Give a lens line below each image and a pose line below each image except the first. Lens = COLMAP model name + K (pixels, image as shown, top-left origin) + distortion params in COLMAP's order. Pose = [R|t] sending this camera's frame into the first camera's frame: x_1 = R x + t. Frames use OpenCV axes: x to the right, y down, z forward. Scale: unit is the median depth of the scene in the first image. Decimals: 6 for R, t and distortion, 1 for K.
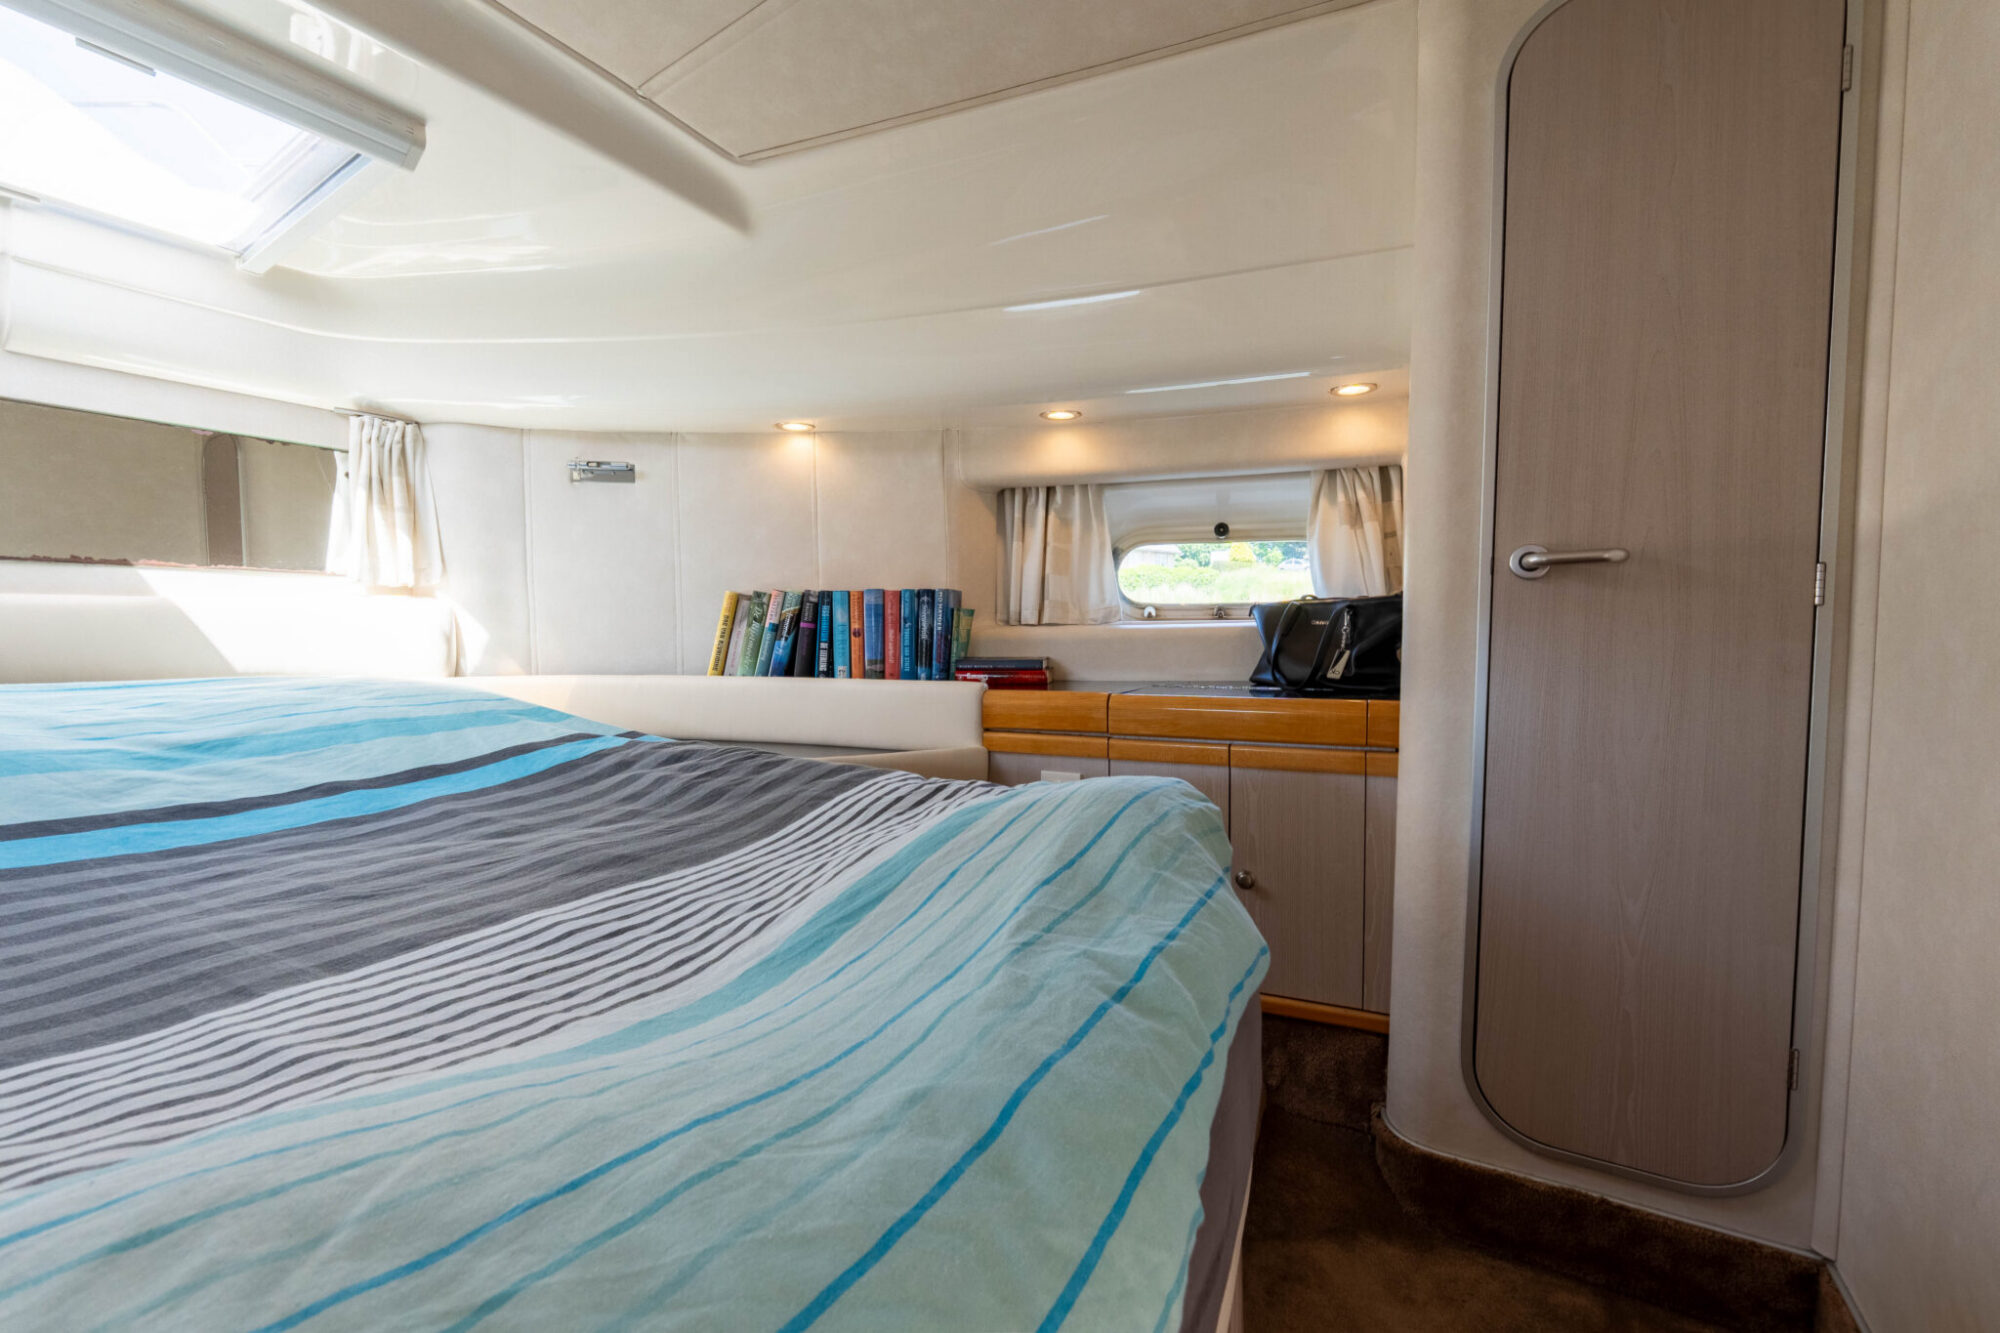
lens RADIAL K [[846.0, 0, 1003.0], [0, 846.0, 658.5], [0, 0, 1]] dist [-0.002759, -0.000896]
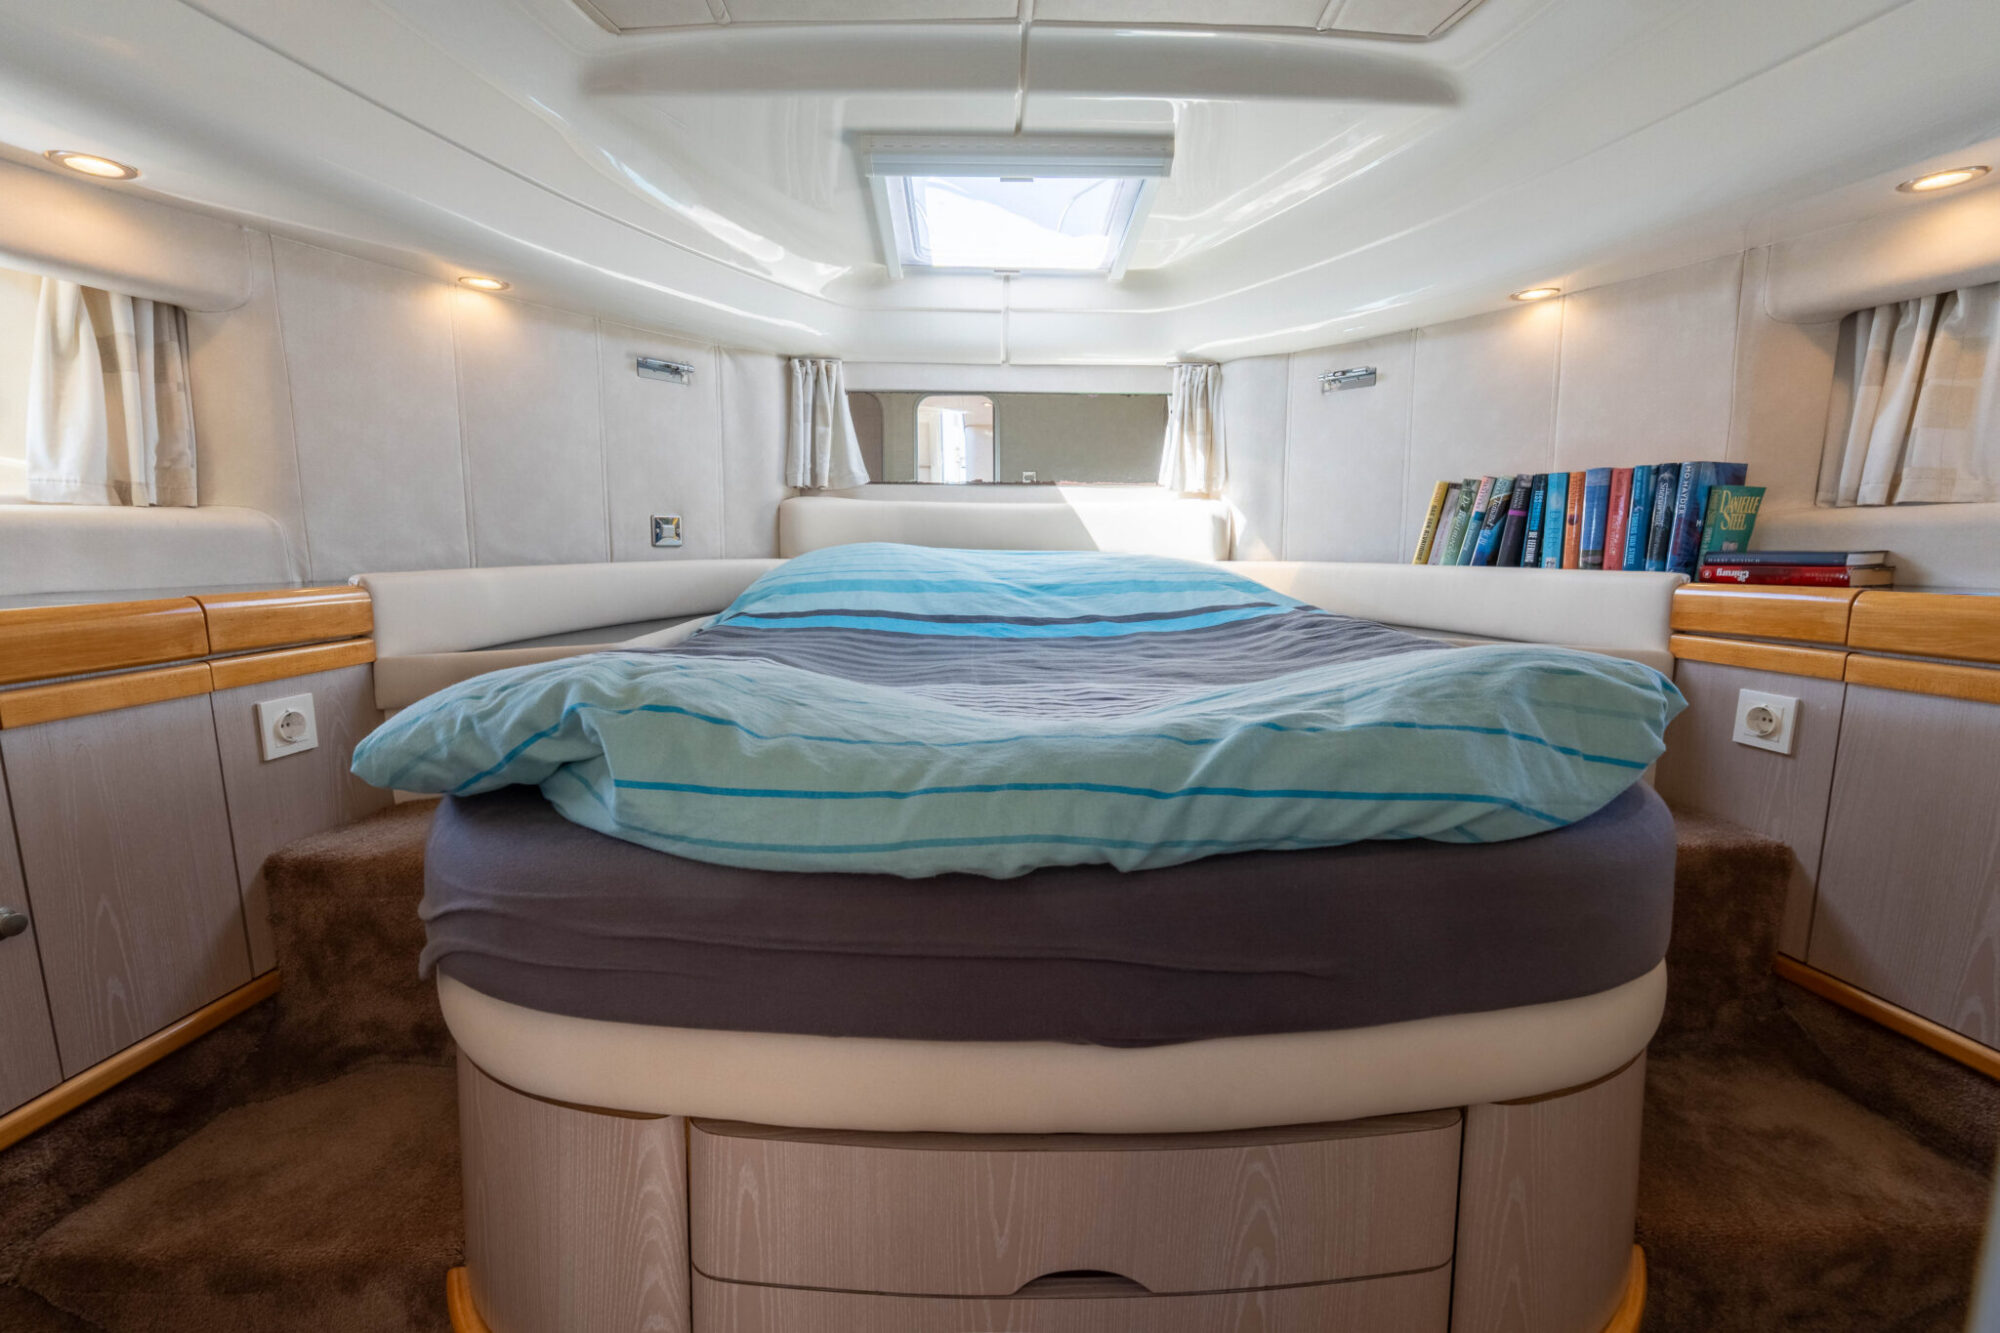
lens RADIAL K [[846.0, 0, 1004.1], [0, 846.0, 664.6], [0, 0, 1]] dist [-0.002759, -0.000896]
pose [[0.530979, 0.120185, -0.838819, 0.274794], [-0.031513, 0.992007, 0.122186, 0.031436], [0.846799, -0.038445, 0.530522, 0.012770]]
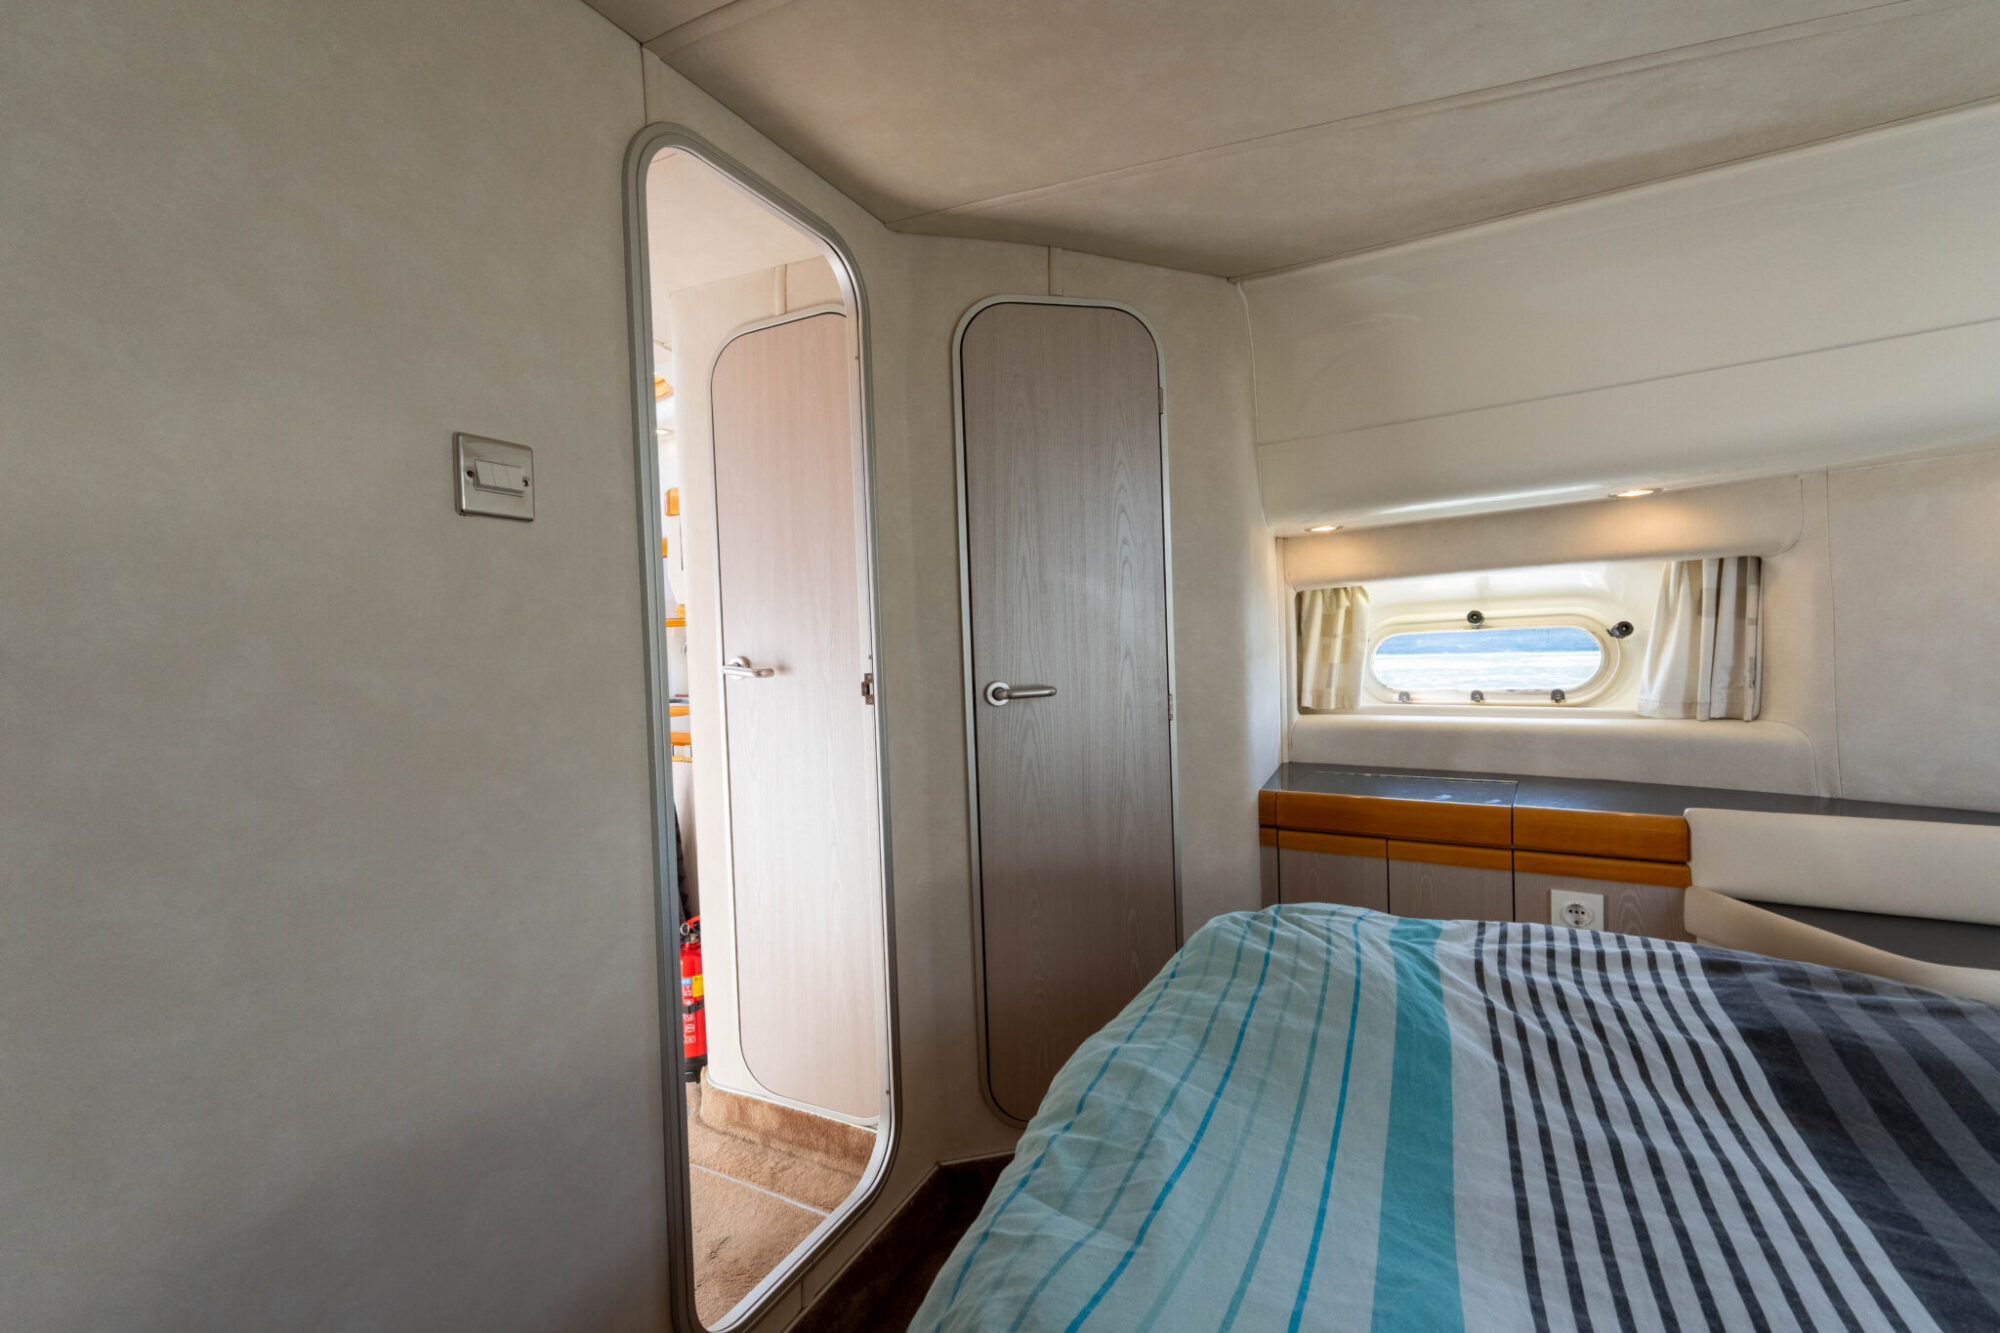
lens RADIAL K [[846.0, 0, 991.4], [0, 846.0, 658.5], [0, 0, 1]] dist [-0.002759, -0.000896]
pose [[-0.998167, 0.038457, -0.046722, 0.083109], [0.035327, 0.997190, 0.066061, -0.142841], [0.049131, 0.064290, -0.996721, 0.636146]]
